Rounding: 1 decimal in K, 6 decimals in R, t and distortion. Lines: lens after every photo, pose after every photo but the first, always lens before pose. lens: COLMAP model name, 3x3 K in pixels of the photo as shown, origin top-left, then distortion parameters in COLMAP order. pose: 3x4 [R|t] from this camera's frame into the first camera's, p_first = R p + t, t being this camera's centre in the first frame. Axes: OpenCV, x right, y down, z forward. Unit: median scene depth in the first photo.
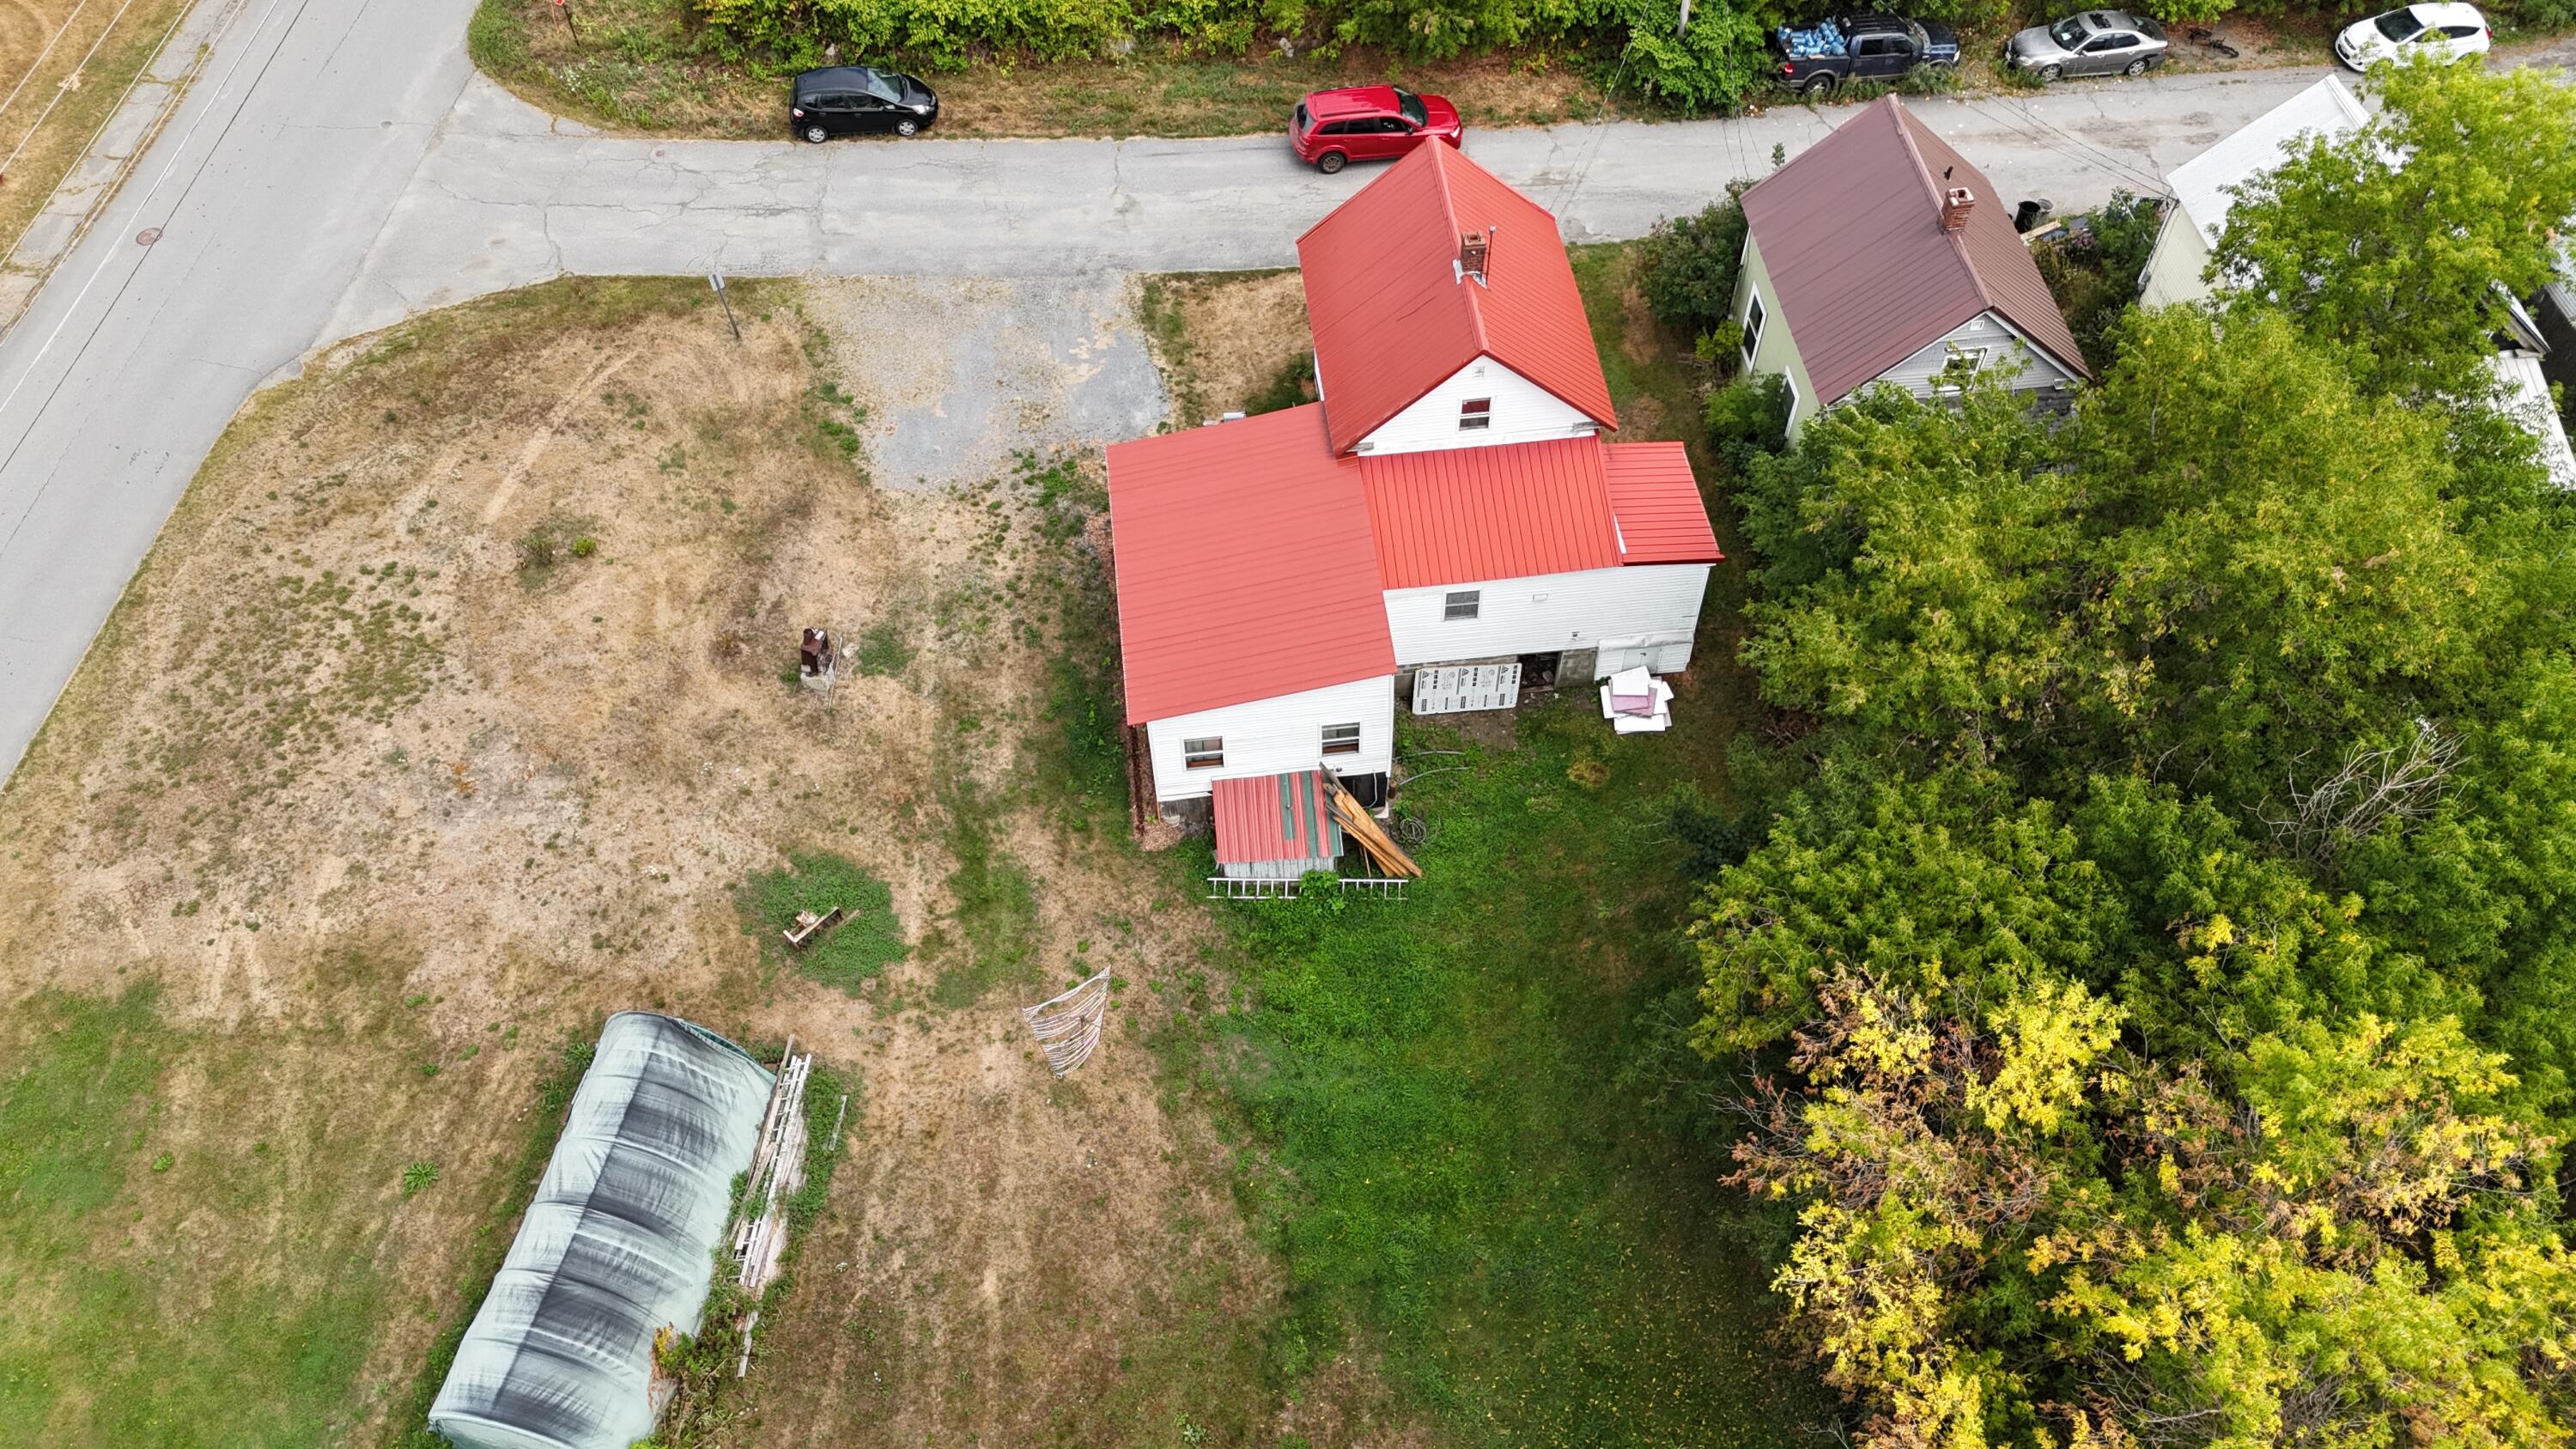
lens RADIAL K [[1846.0, 0, 1277.4], [0, 1846.0, 725.2], [0, 0, 1]] dist [0.086509, -0.090846]
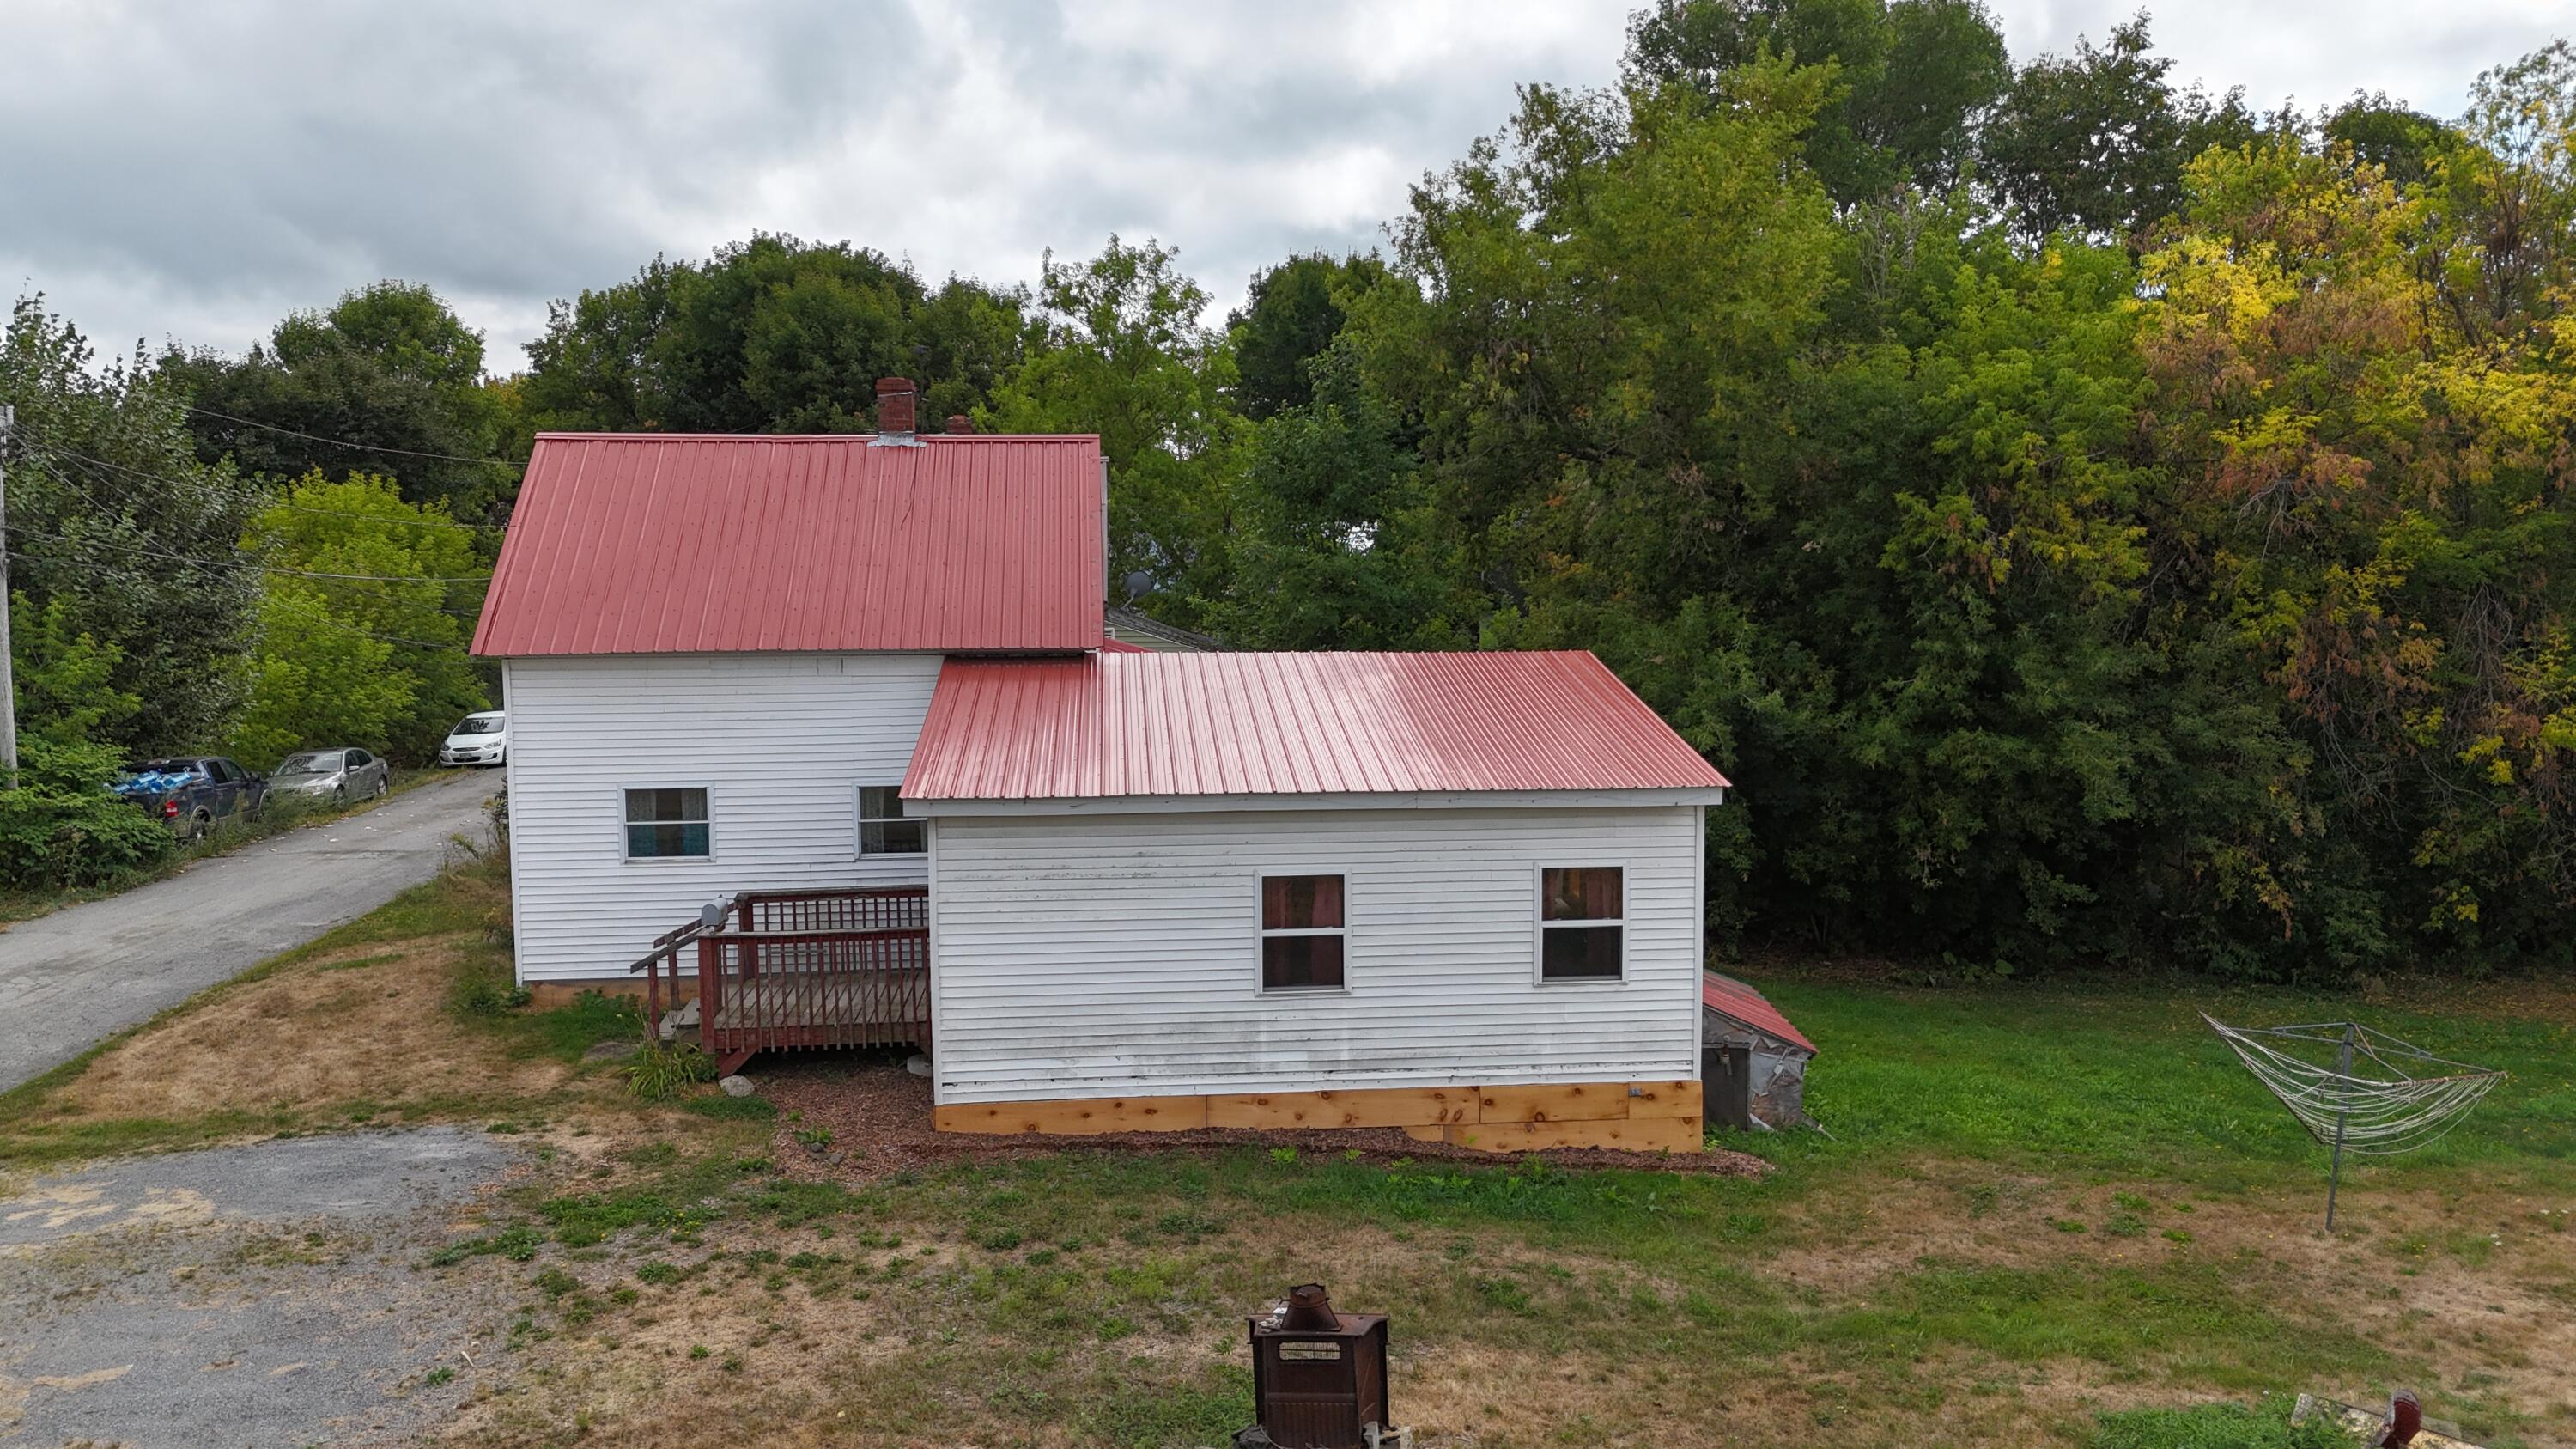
lens RADIAL K [[1846.0, 0, 1277.4], [0, 1846.0, 725.2], [0, 0, 1]] dist [0.086509, -0.090846]
pose [[0.018586, -0.106956, 0.994090, -0.476001], [0.808287, 0.586827, 0.048025, -0.106956], [-0.588495, 0.802618, 0.097358, 0.863894]]
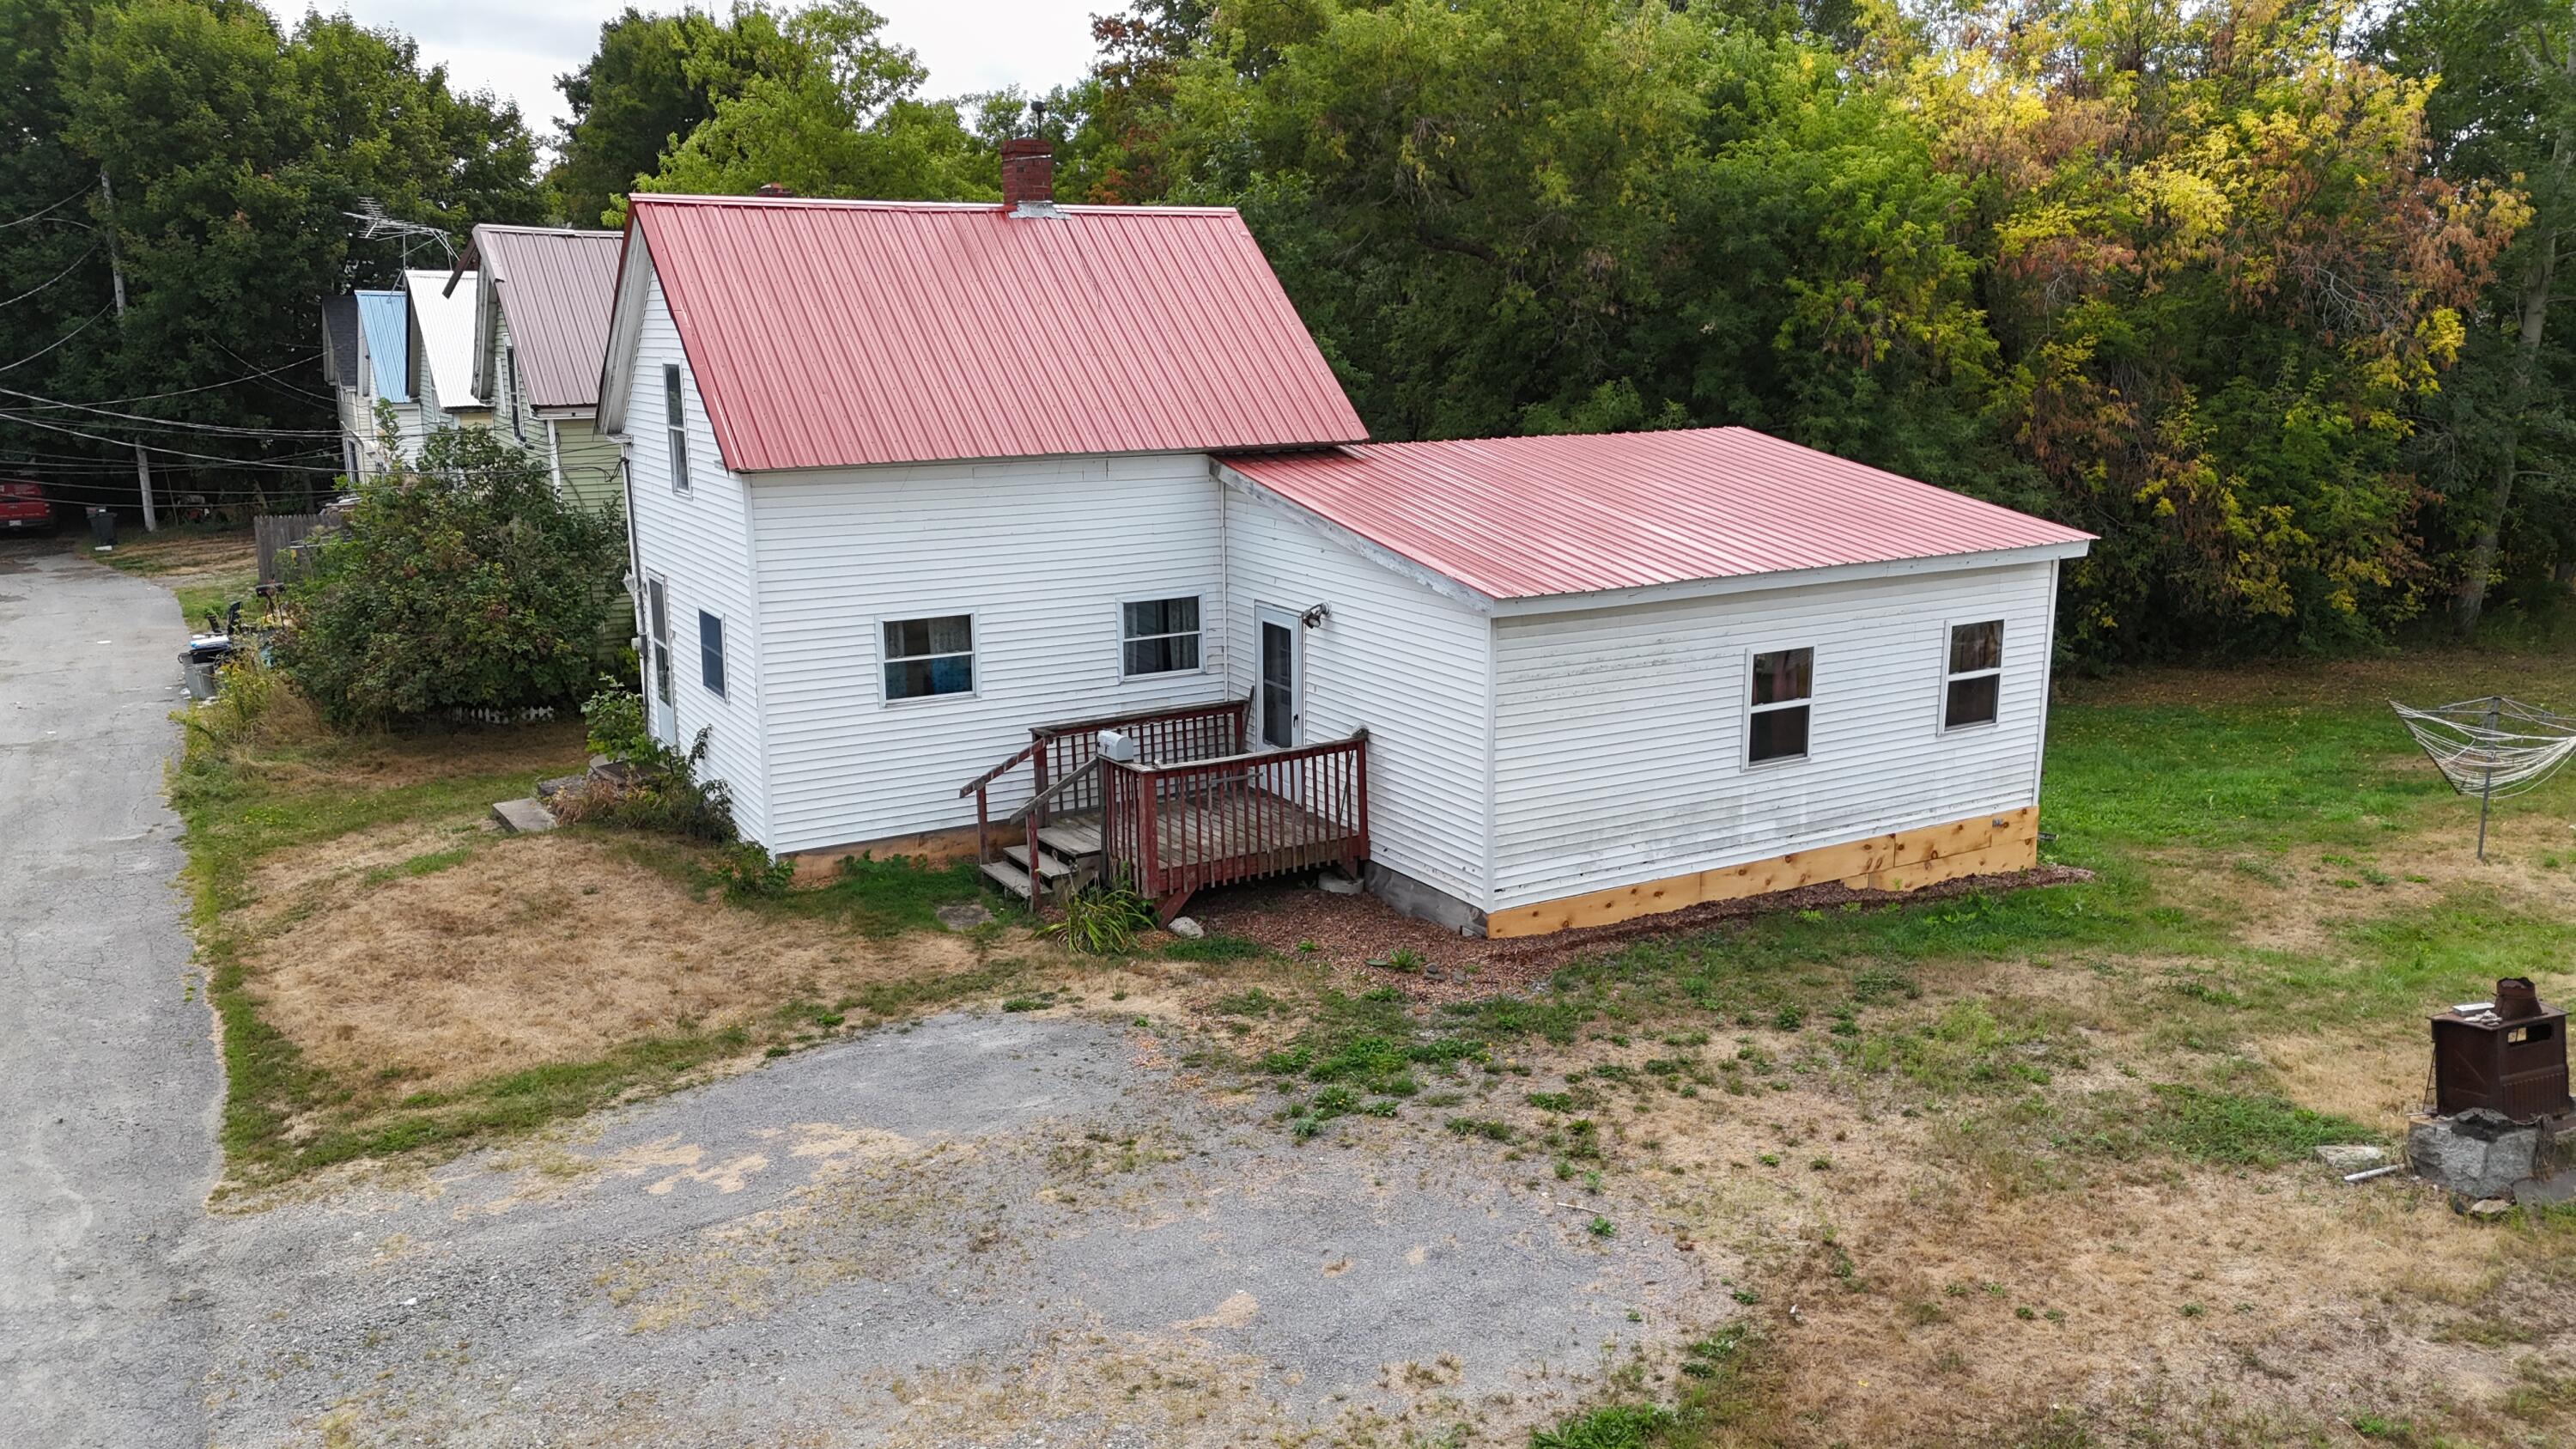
lens RADIAL K [[1846.0, 0, 1277.4], [0, 1846.0, 725.2], [0, 0, 1]] dist [0.086509, -0.090846]
pose [[-0.394810, -0.194380, 0.897965, -0.409610], [0.746317, 0.502177, 0.436840, -0.327224], [-0.535850, 0.842636, -0.053195, 1.027060]]
